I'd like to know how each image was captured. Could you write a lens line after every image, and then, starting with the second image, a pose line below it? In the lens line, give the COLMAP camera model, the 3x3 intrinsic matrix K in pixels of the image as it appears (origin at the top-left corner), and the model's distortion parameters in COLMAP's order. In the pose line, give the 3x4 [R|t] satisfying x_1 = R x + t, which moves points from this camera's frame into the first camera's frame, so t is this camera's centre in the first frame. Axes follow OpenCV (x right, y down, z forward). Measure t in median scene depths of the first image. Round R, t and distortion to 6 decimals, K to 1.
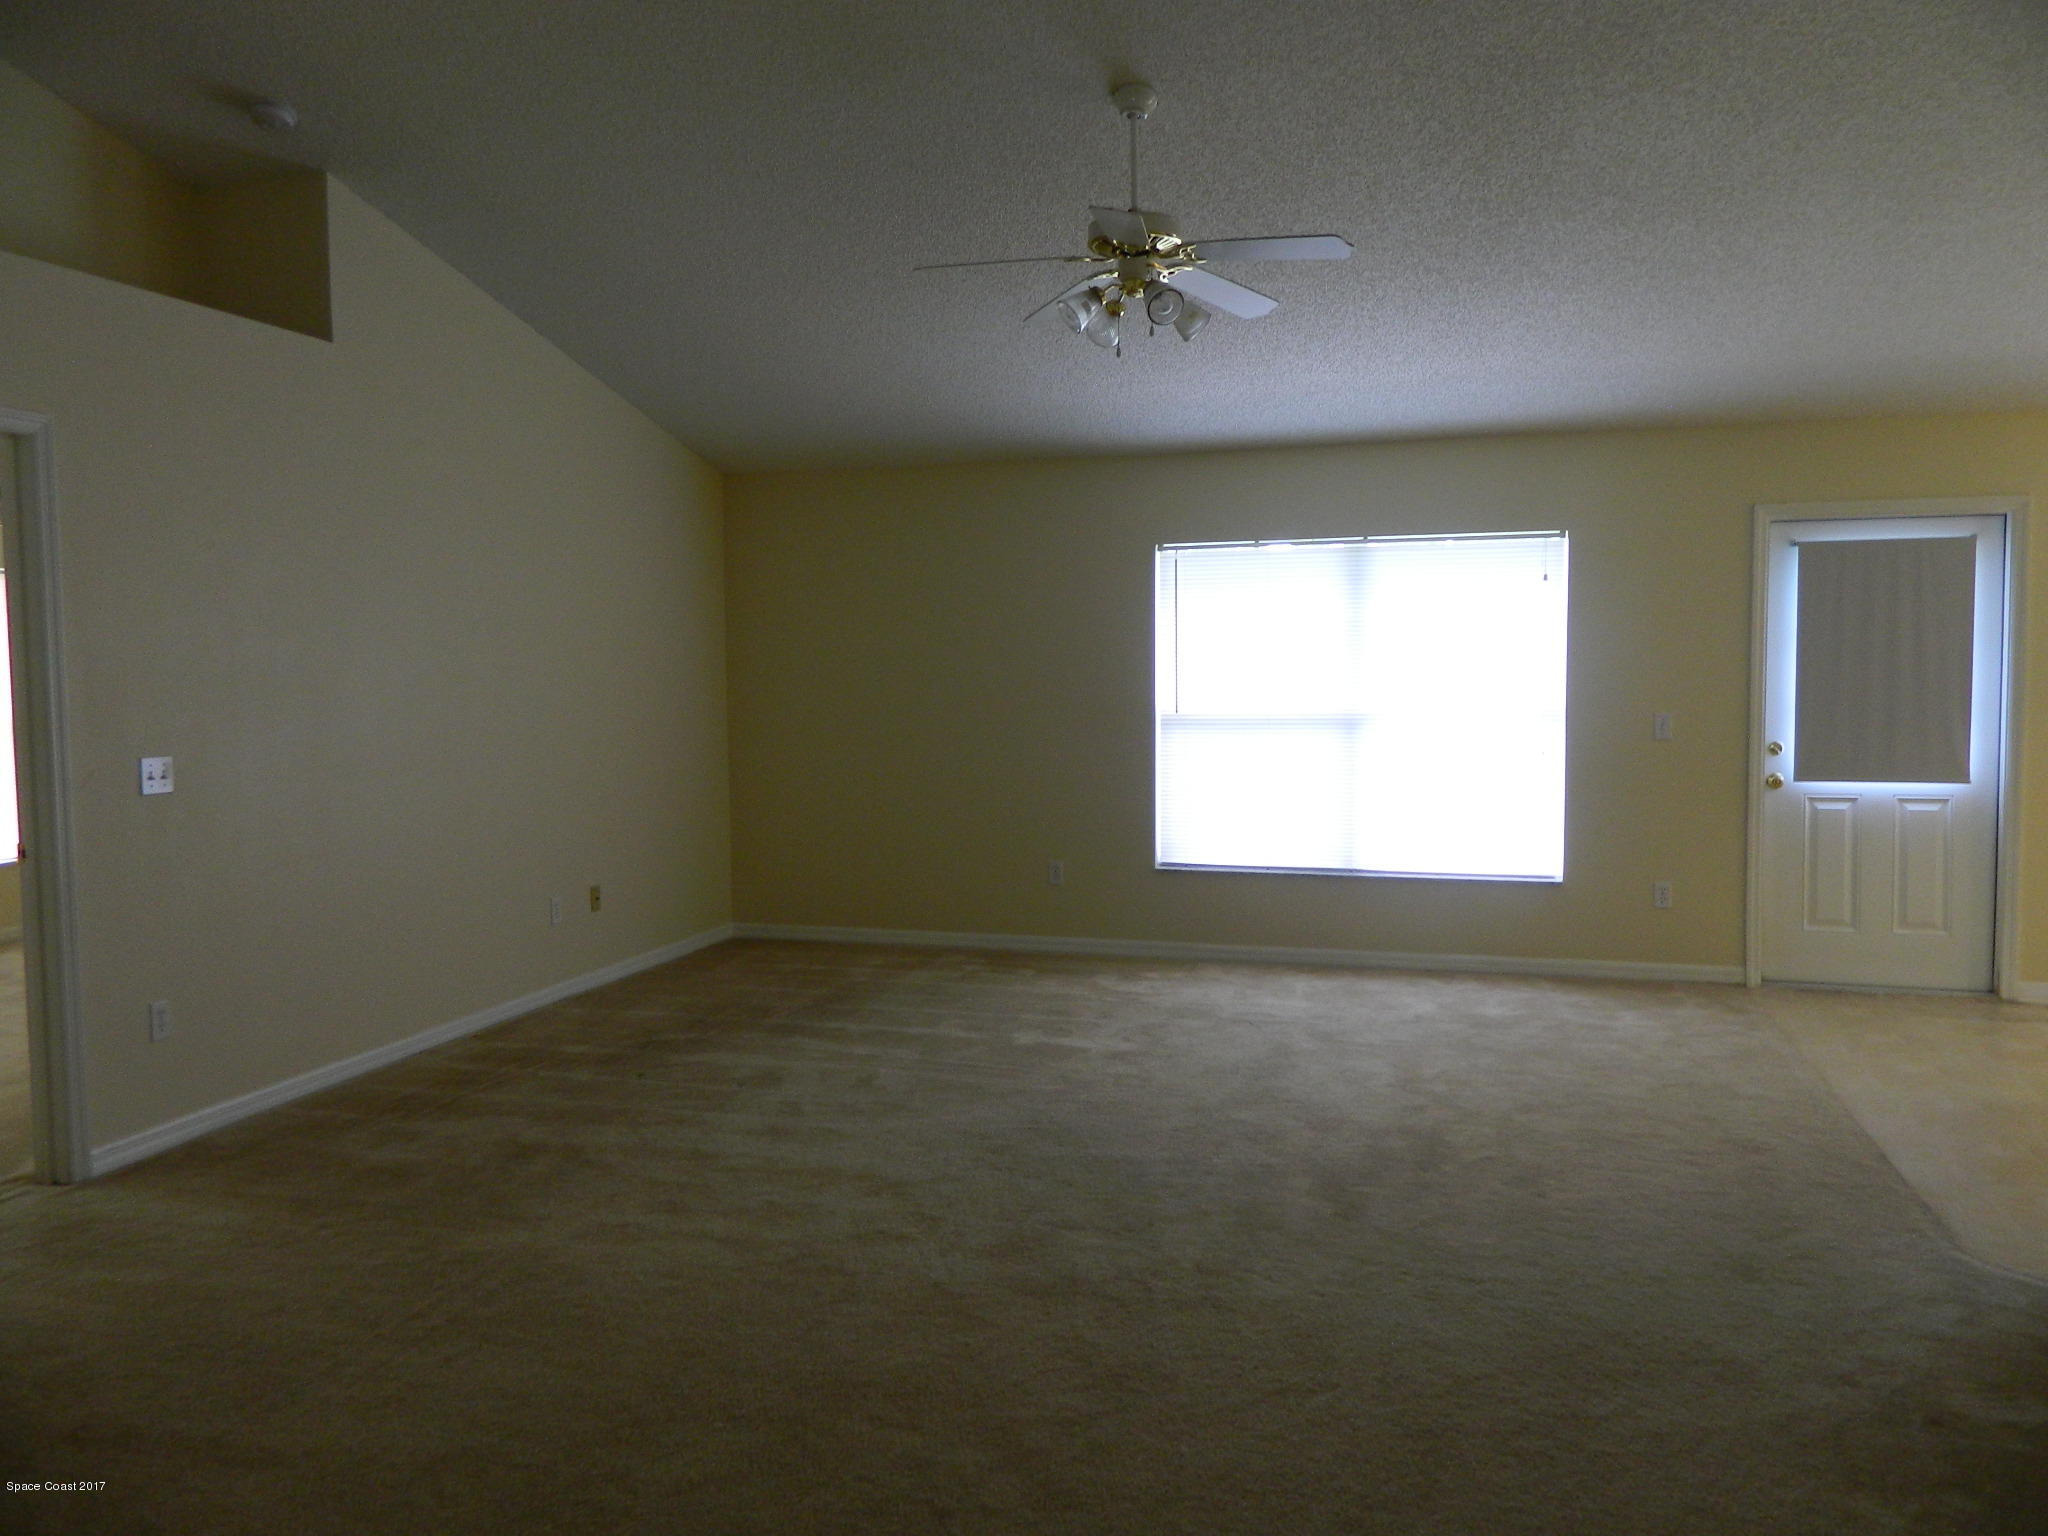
lens RADIAL K [[1508.7, 0, 1016.8], [0, 1508.7, 766.4], [0, 0, 1]] dist [0.002016, -0.001128]
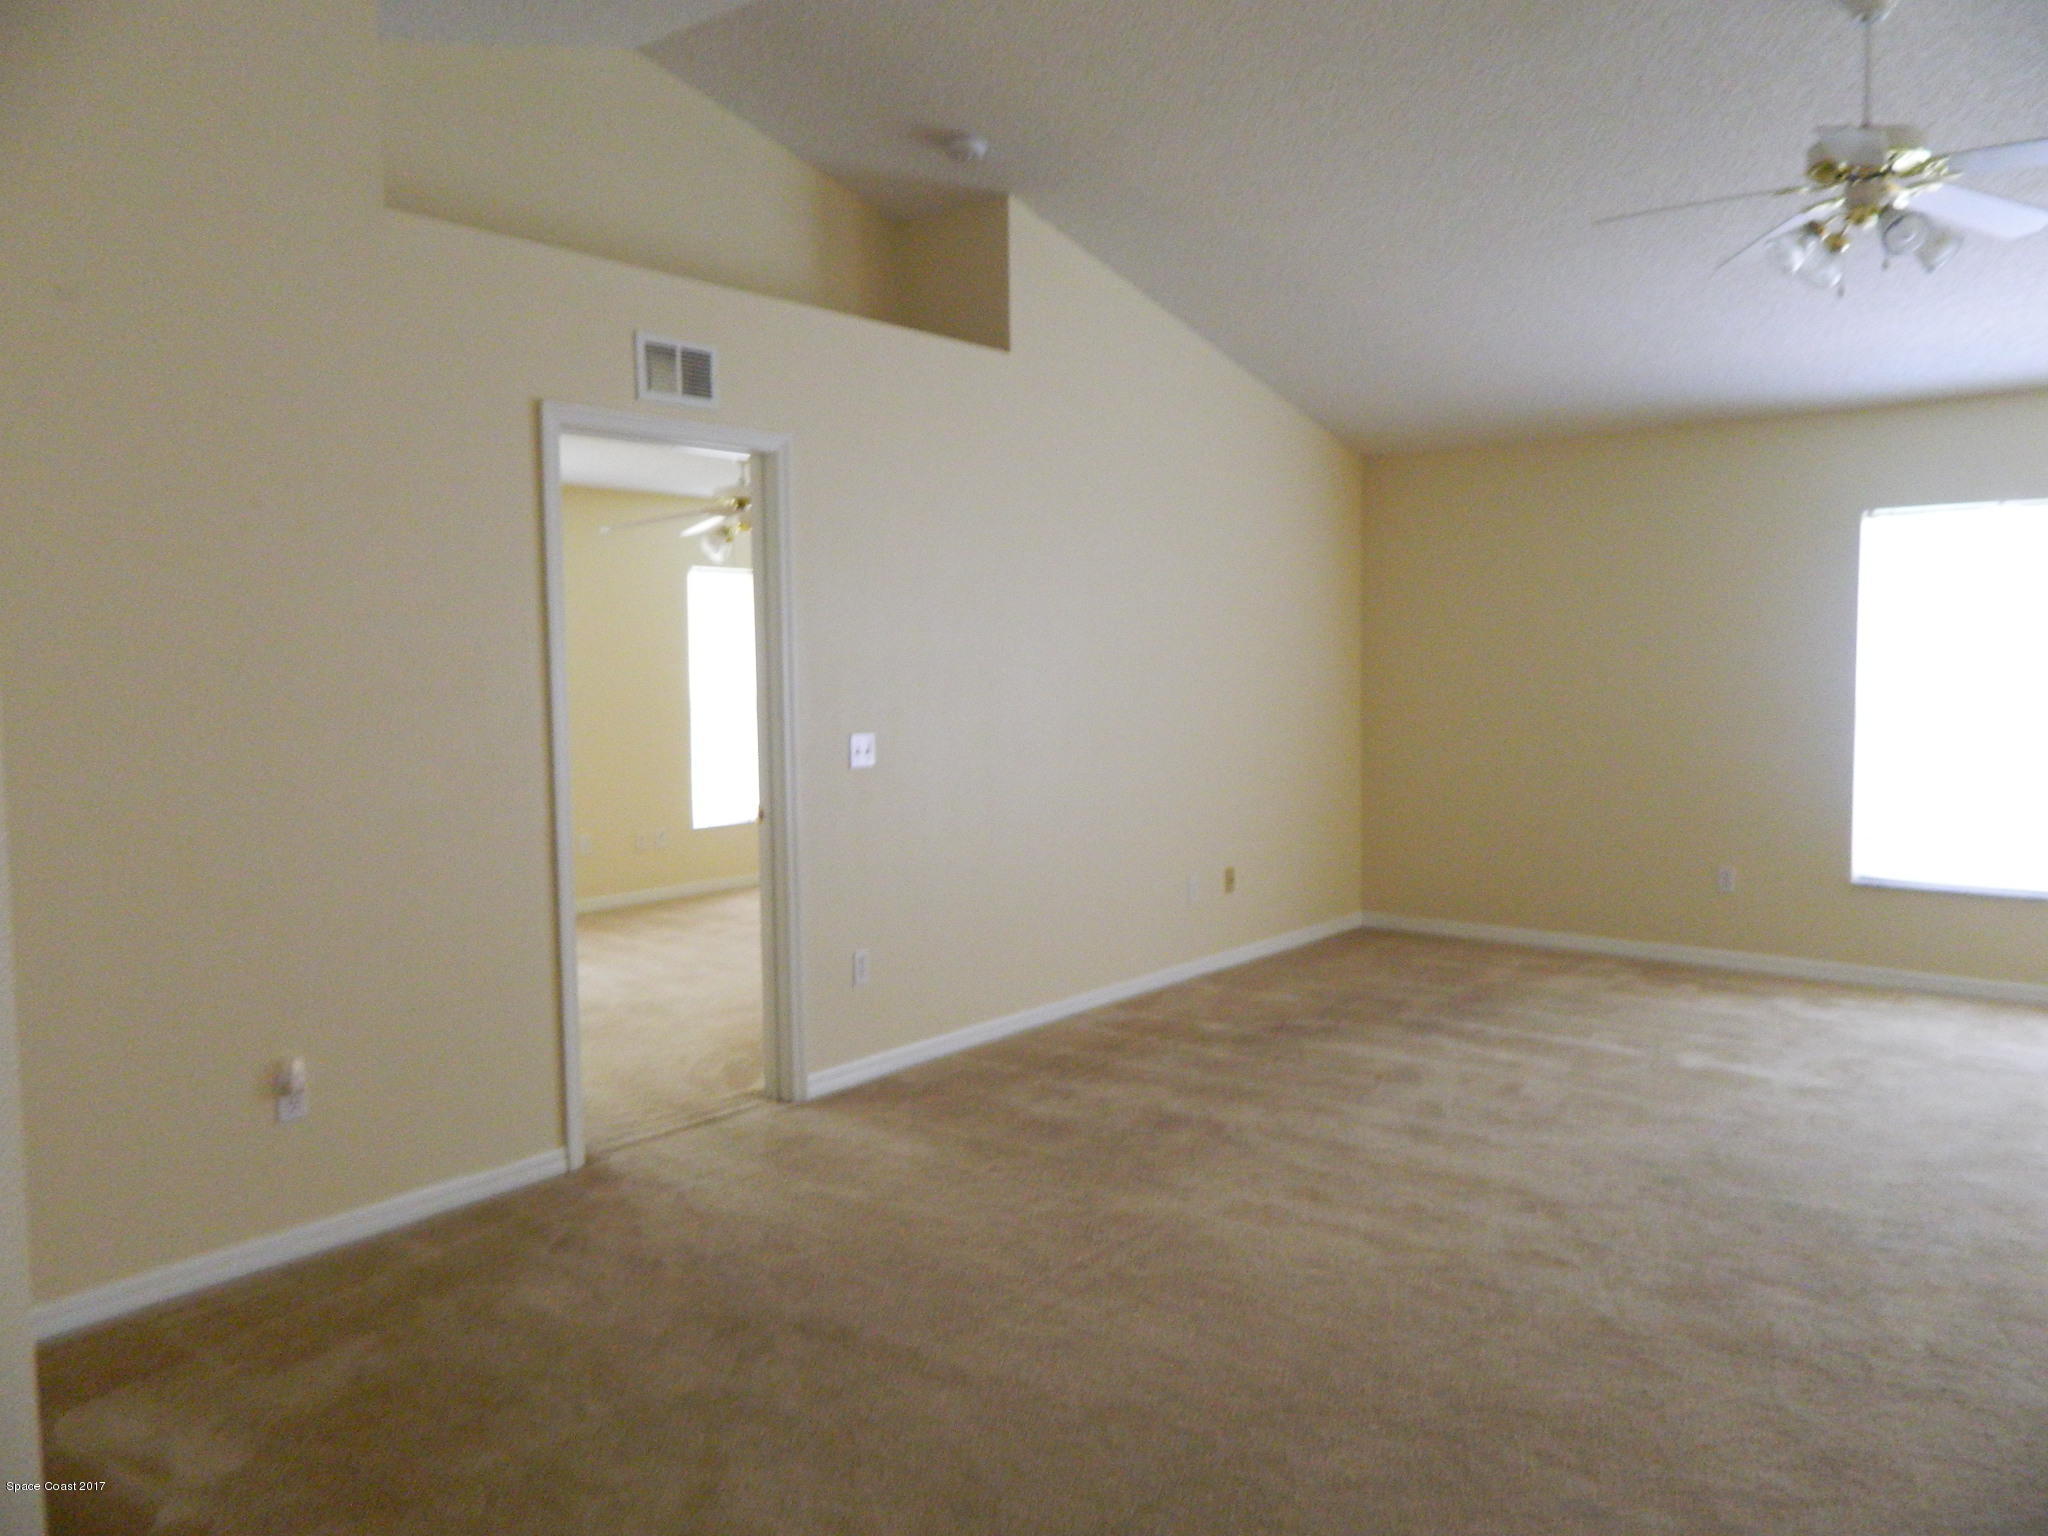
lens RADIAL K [[1508.7, 0, 1016.8], [0, 1508.7, 766.4], [0, 0, 1]] dist [0.002016, -0.001128]
pose [[0.921651, 0.027334, -0.387055, -0.027107], [-0.023523, 0.999617, 0.014580, -0.000851], [0.387305, -0.004333, 0.921941, 0.005862]]
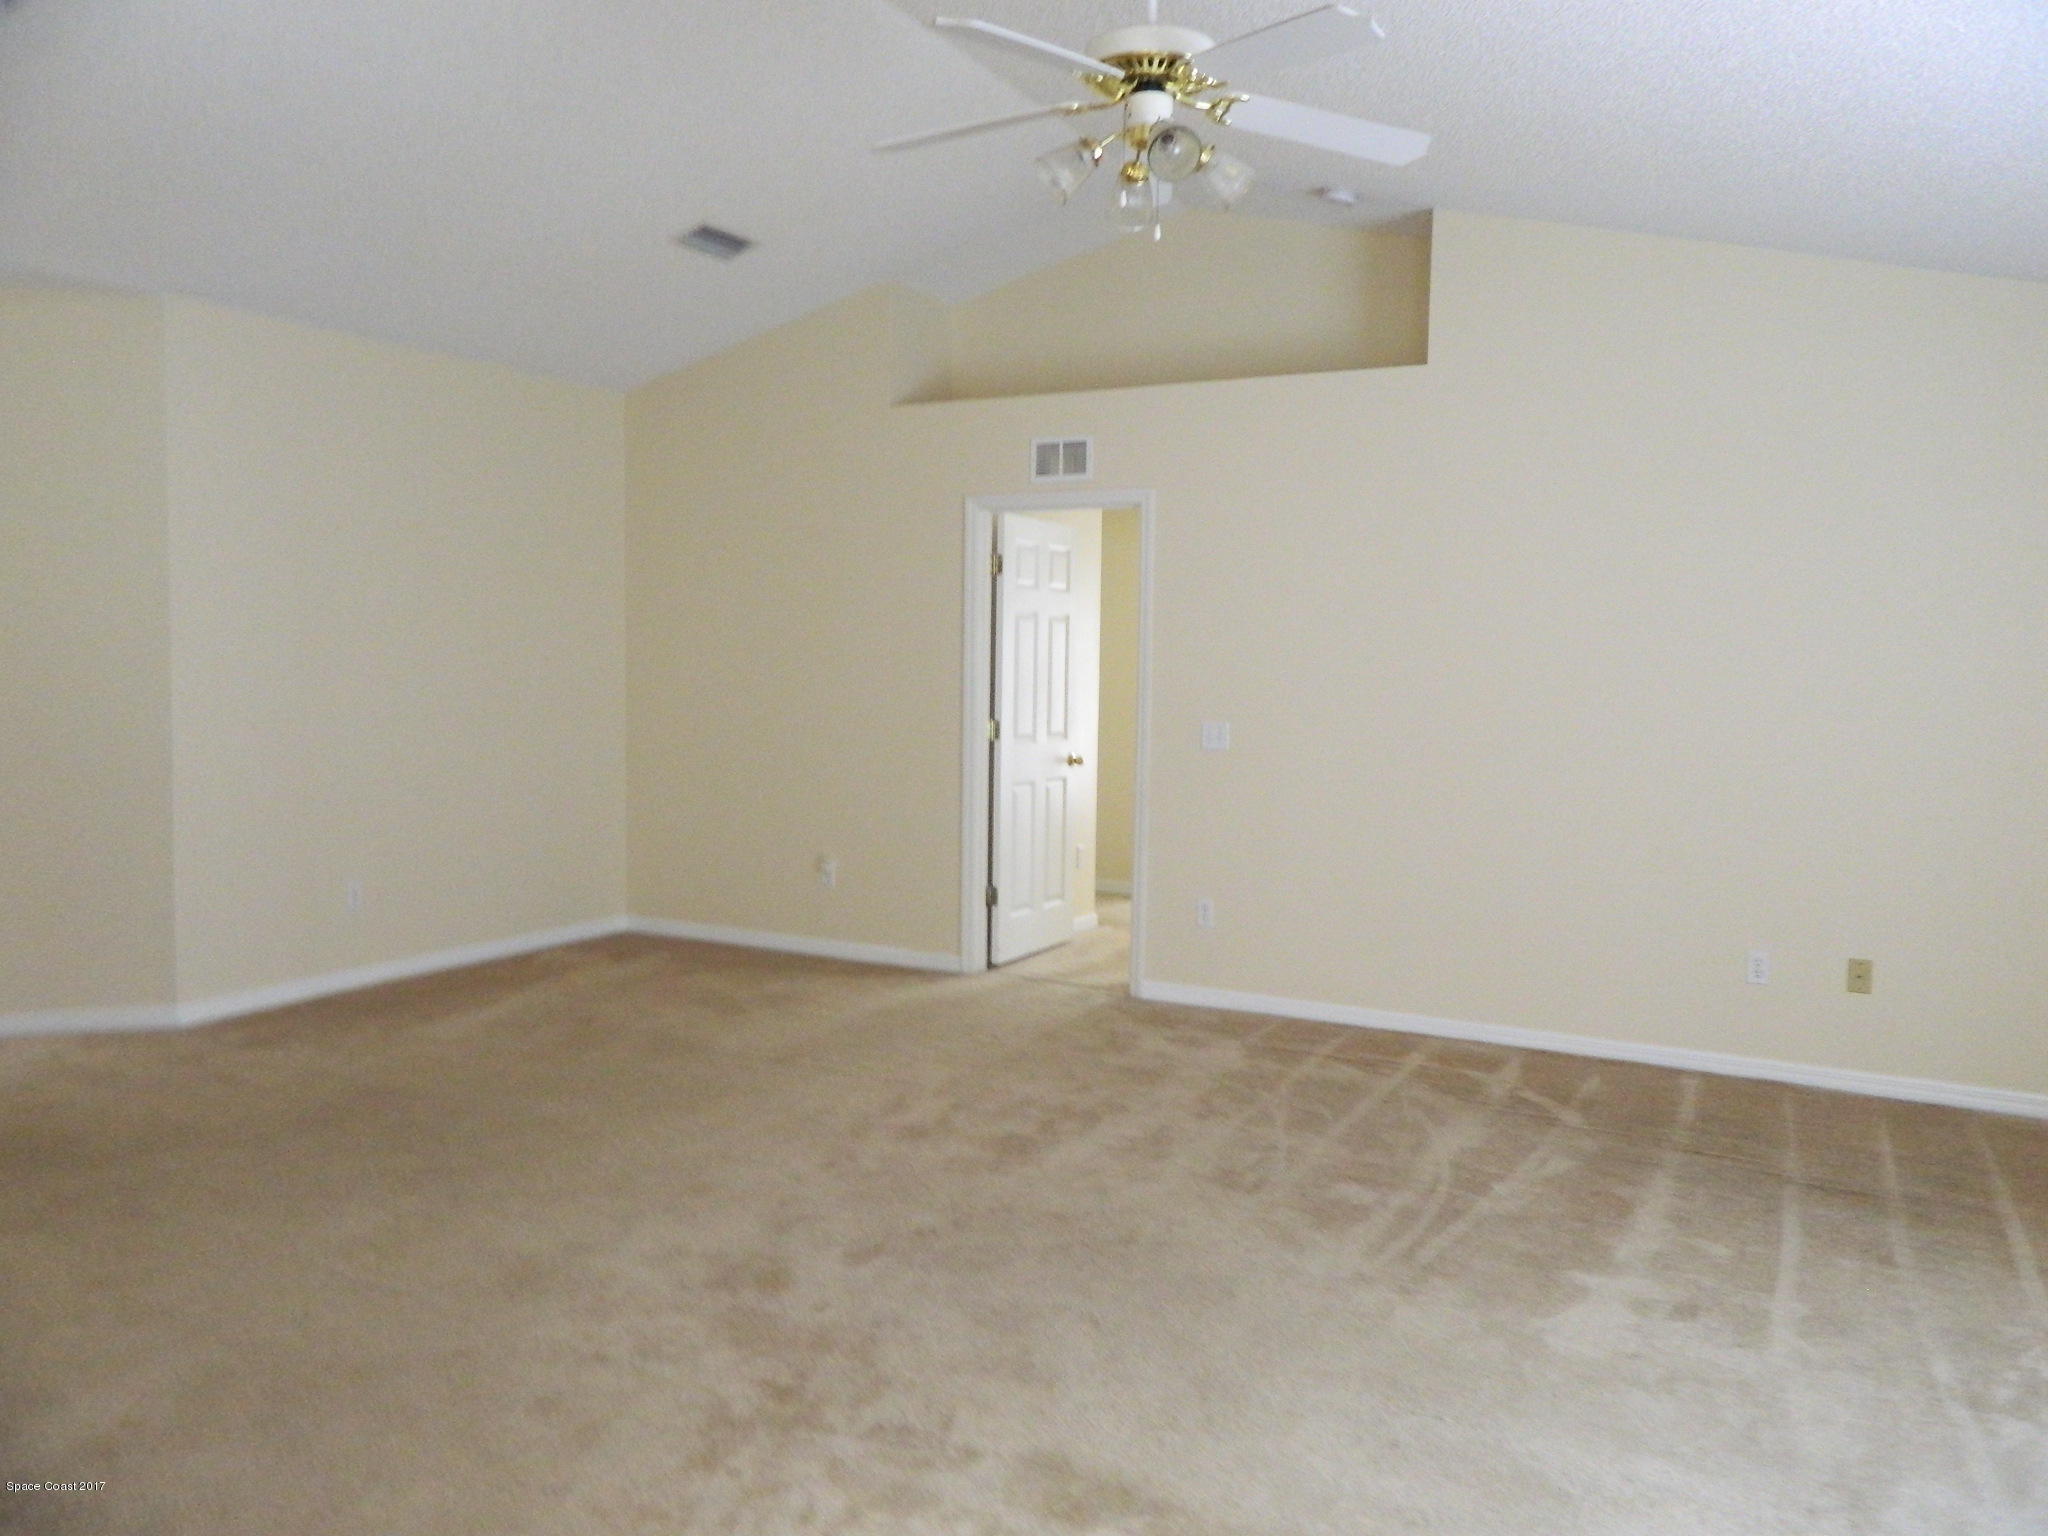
lens RADIAL K [[1508.7, 0, 1016.8], [0, 1508.7, 766.4], [0, 0, 1]] dist [0.002016, -0.001128]
pose [[-0.233462, 0.065939, -0.970128, 0.751873], [-0.079511, 0.993062, 0.086632, -0.065305], [0.969110, 0.097361, -0.226600, 1.074566]]
